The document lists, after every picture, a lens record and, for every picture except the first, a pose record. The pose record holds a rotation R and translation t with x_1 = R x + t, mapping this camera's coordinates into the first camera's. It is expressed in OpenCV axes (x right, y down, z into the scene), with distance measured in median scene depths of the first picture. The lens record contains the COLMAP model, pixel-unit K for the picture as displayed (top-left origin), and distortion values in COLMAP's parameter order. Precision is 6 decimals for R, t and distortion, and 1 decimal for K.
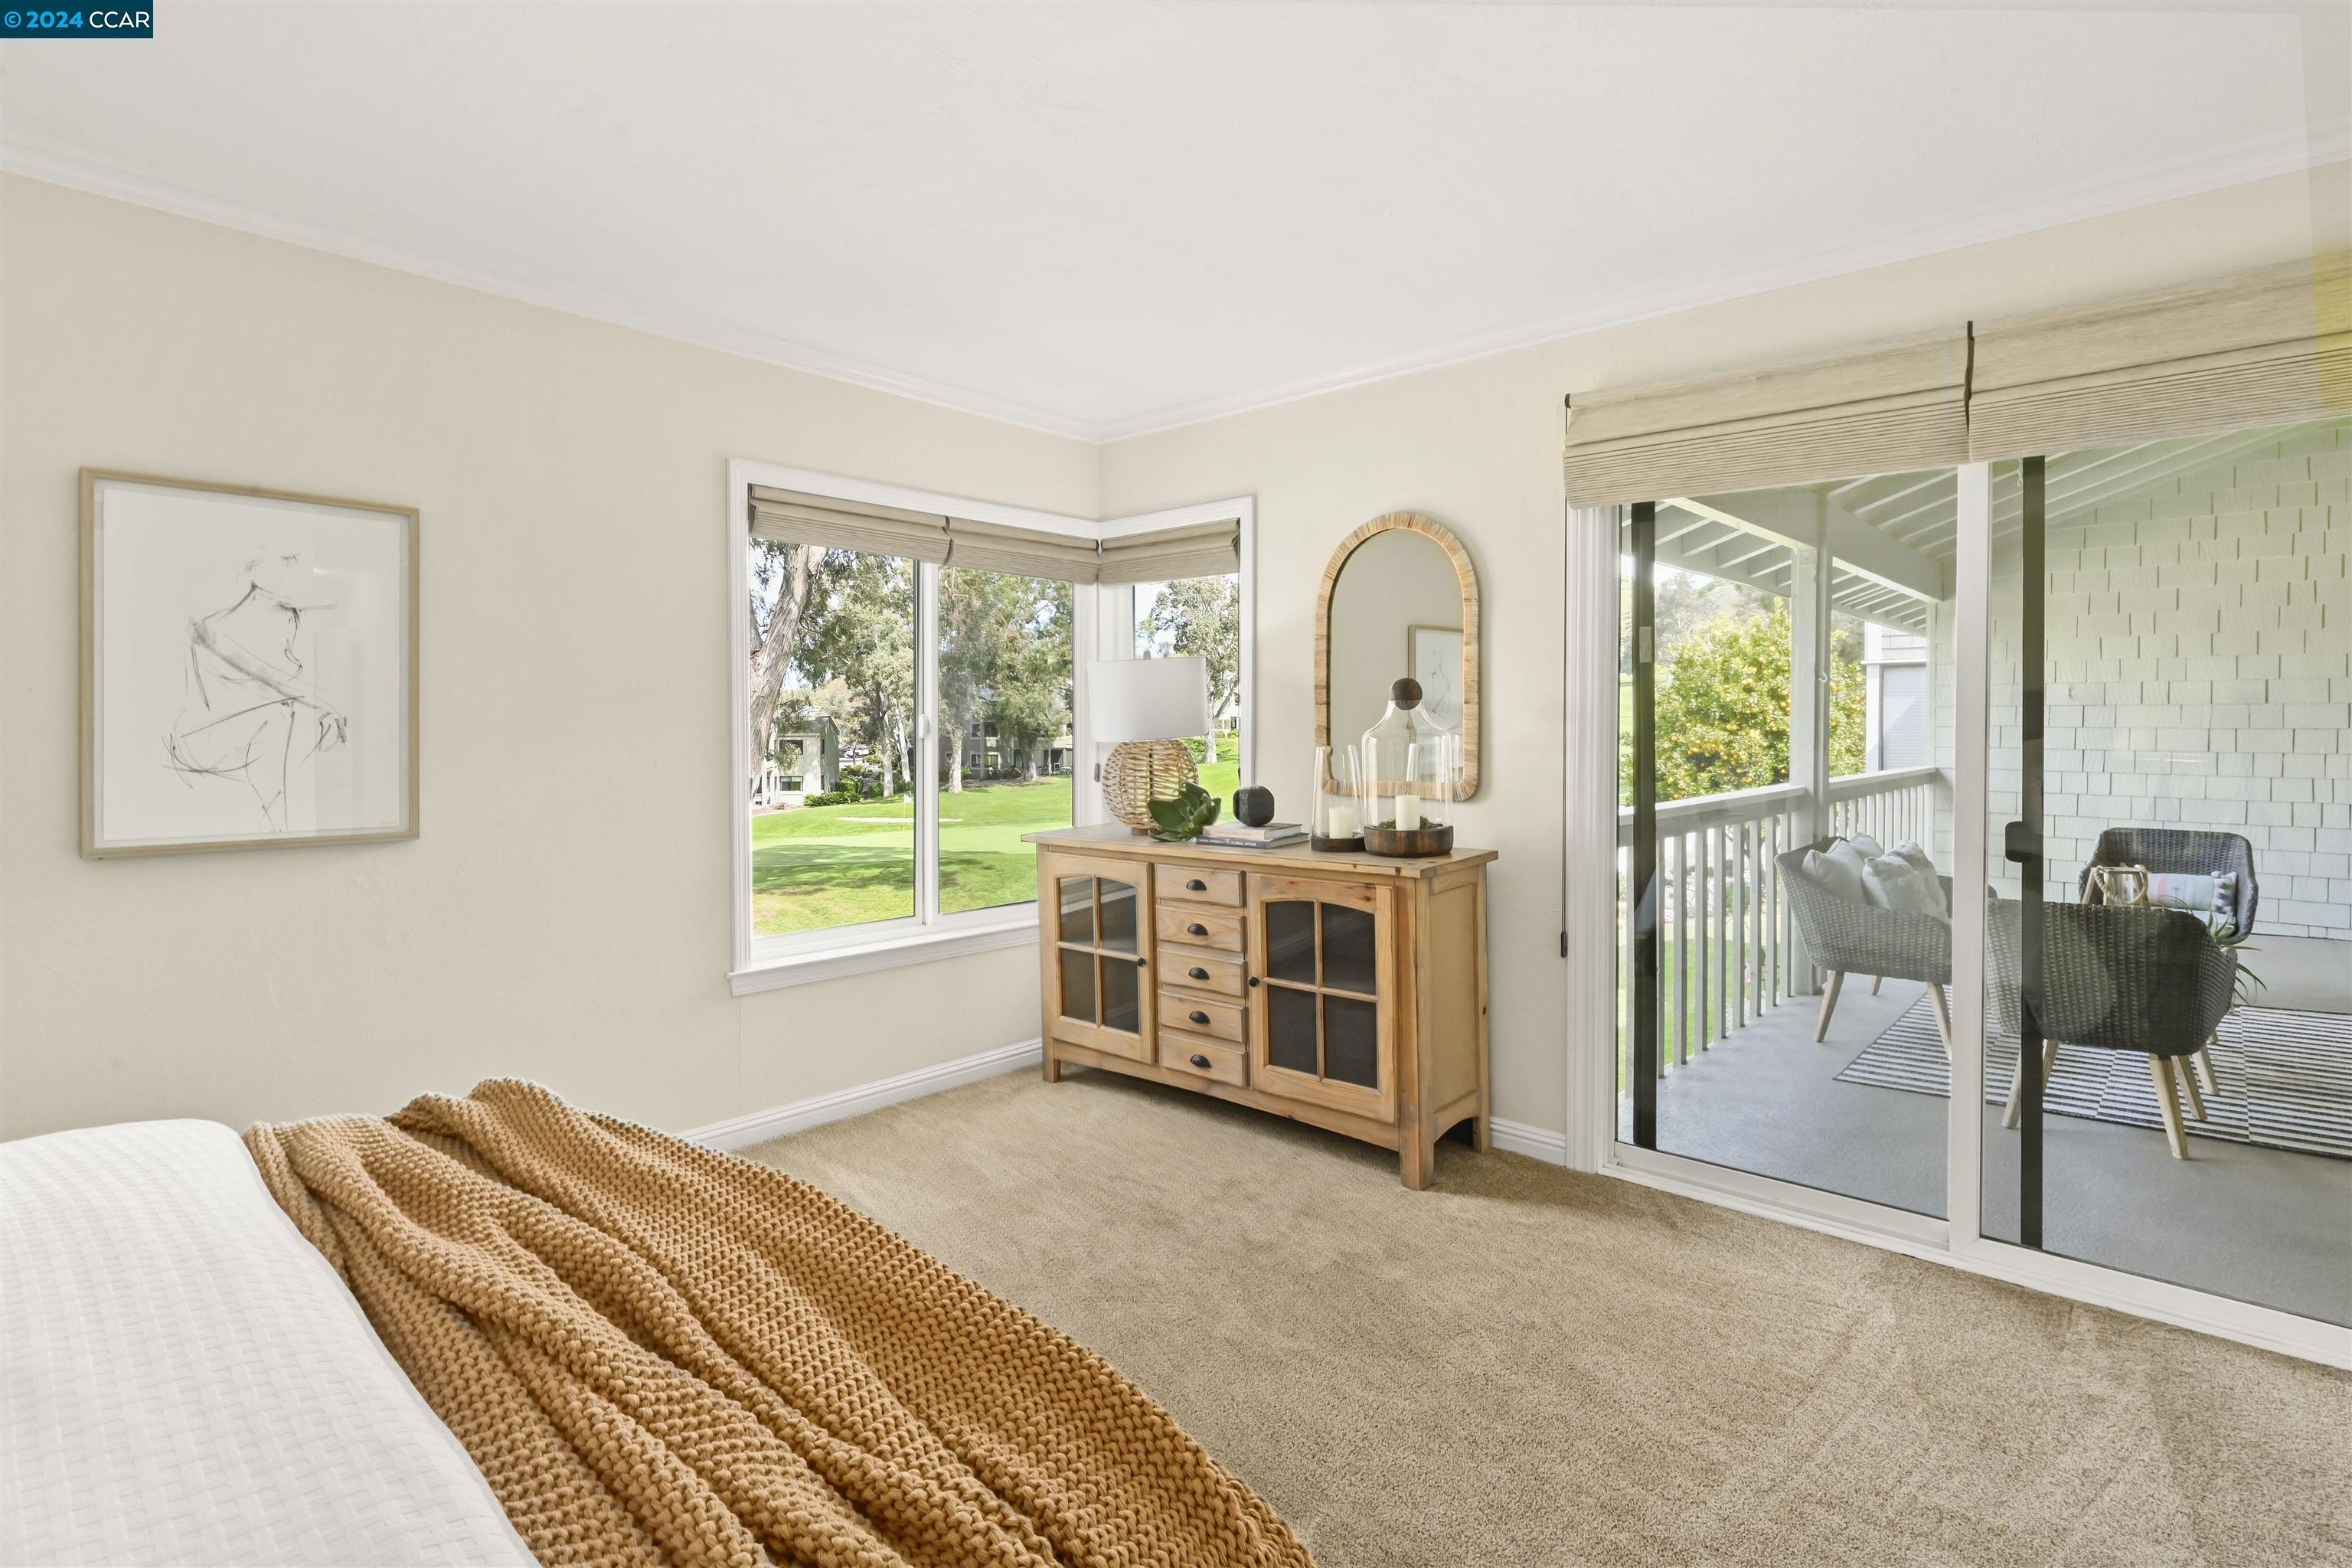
lens RADIAL K [[1195.4, 0, 1240.1], [0, 1195.4, 733.4], [0, 0, 1]] dist [0.000820, -0.000137]
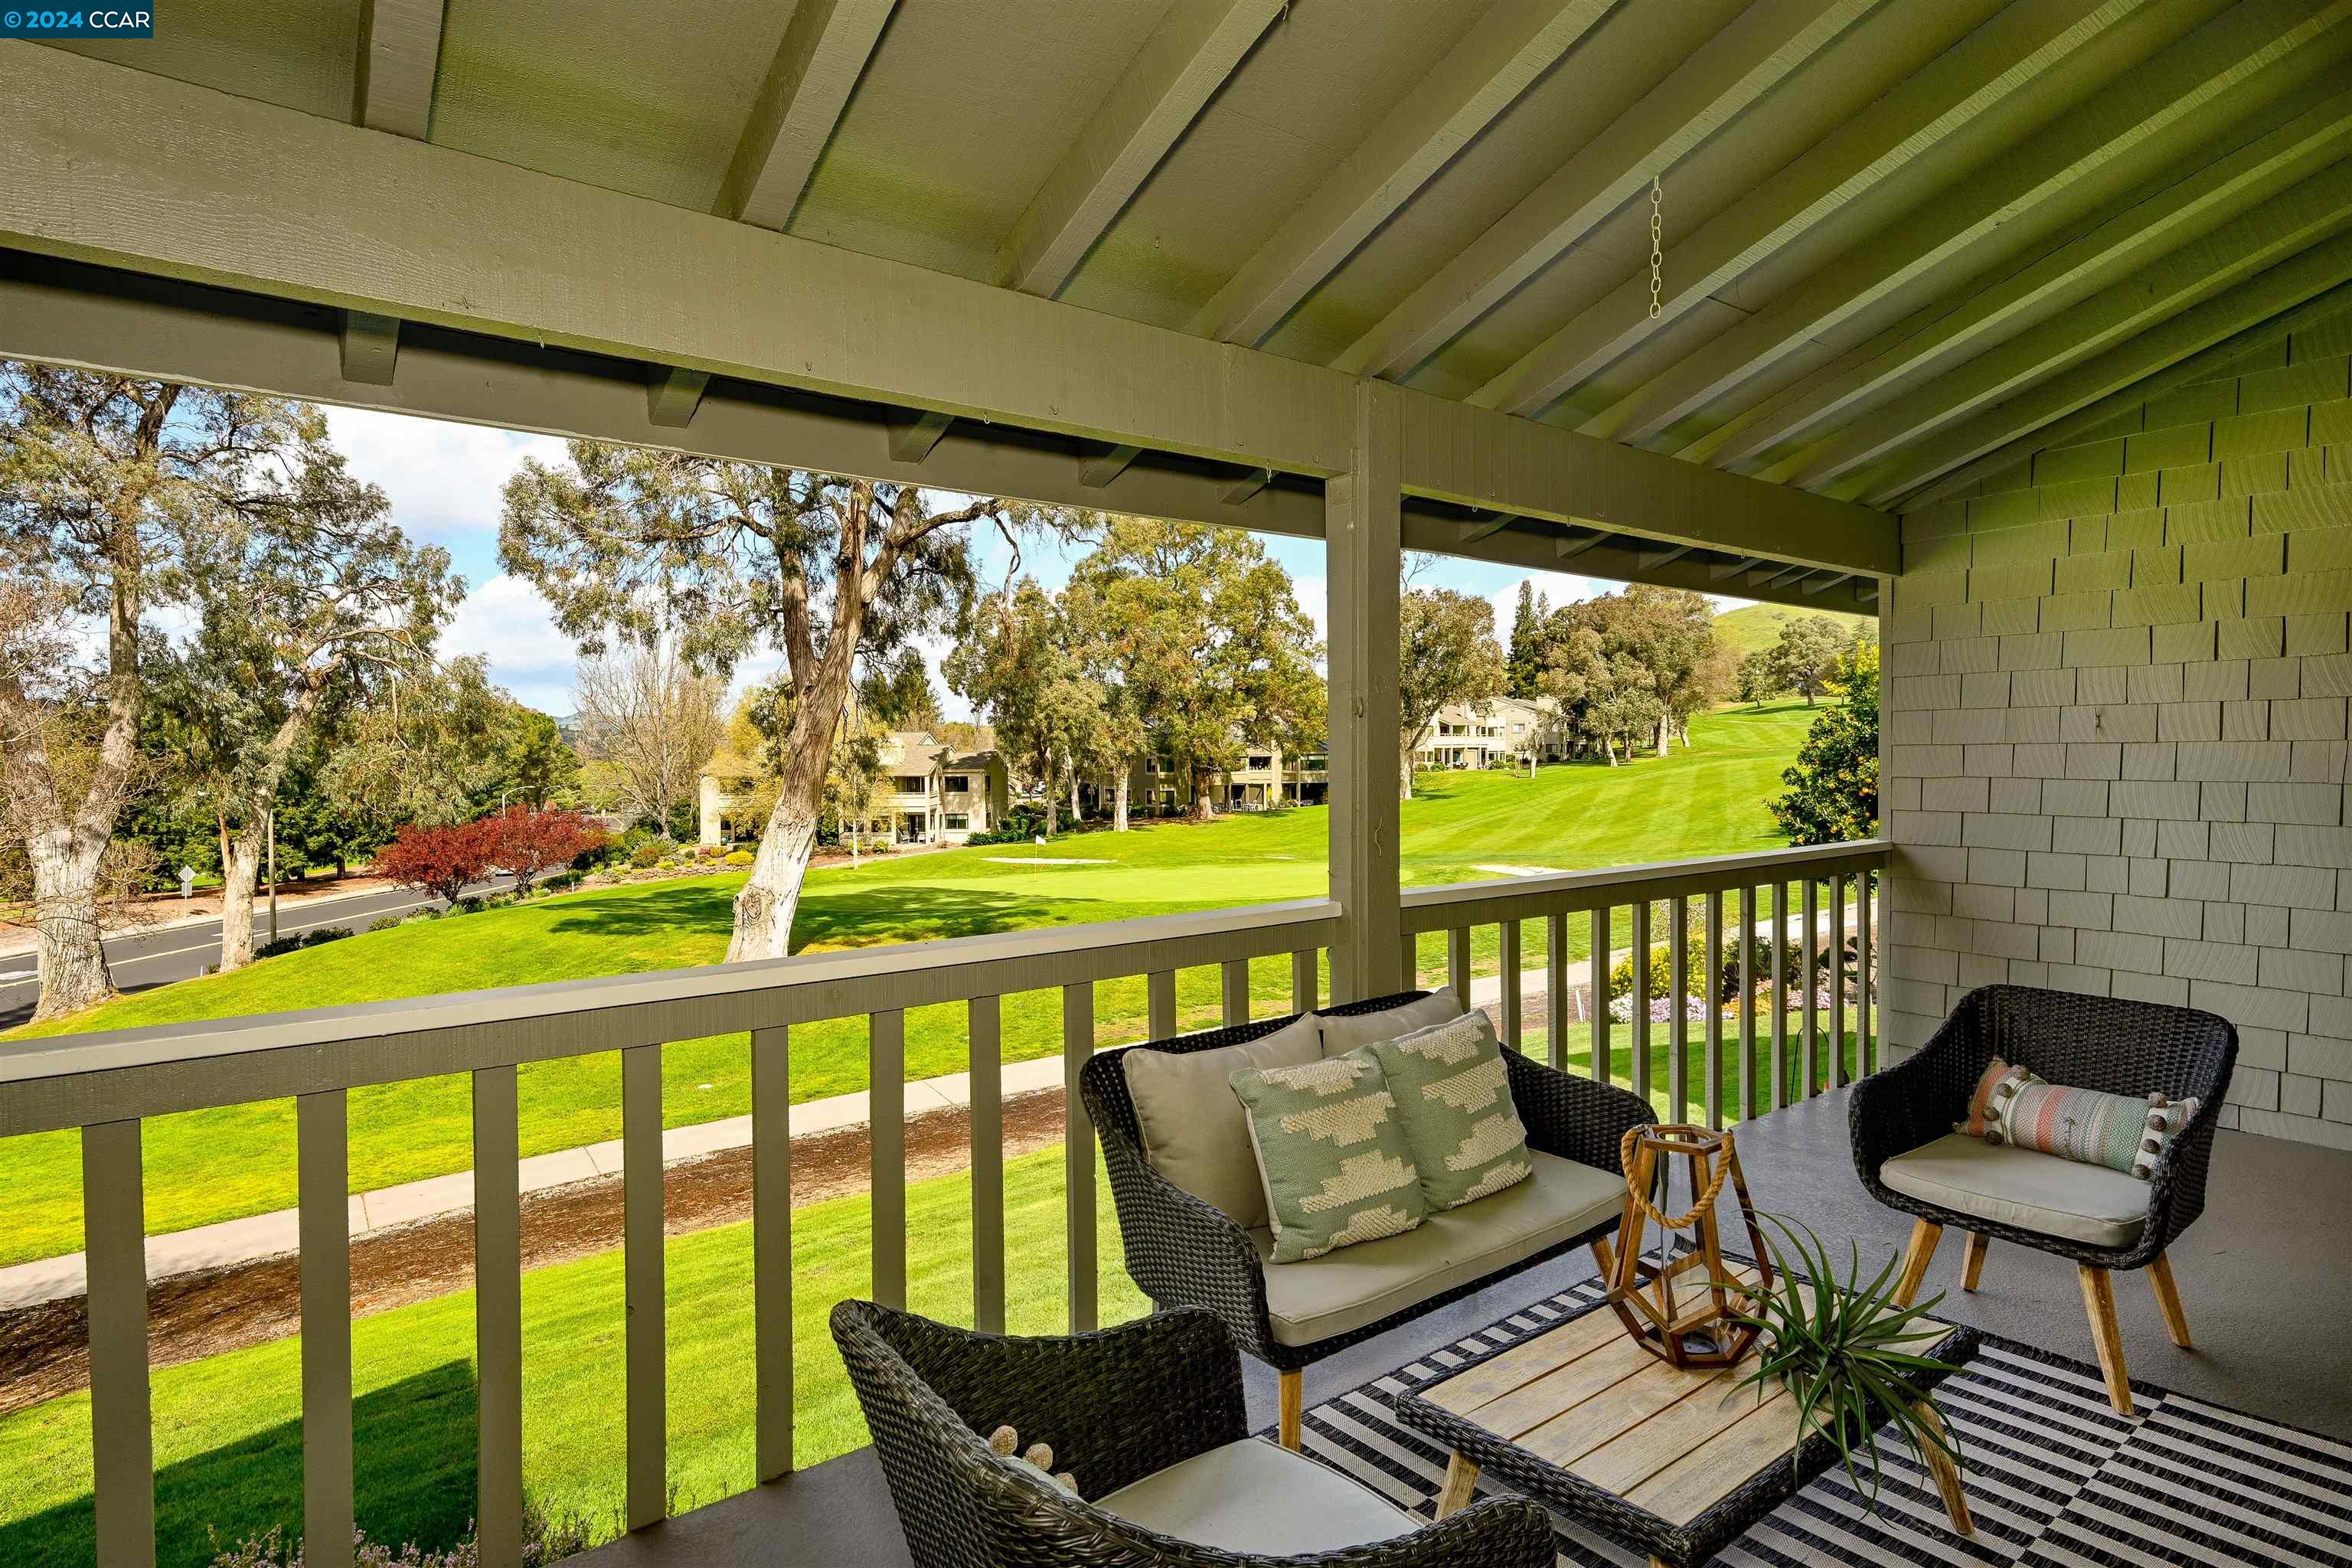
lens RADIAL K [[1228.7, 0, 1324.5], [0, 1228.7, 773.7], [0, 0, 1]] dist [-0.004874, 0.001963]
pose [[0.982294, -0.003927, -0.187303, 0.102725], [0.005639, 0.999947, 0.008606, -0.003624], [0.187259, -0.009510, 0.982264, 0.079574]]
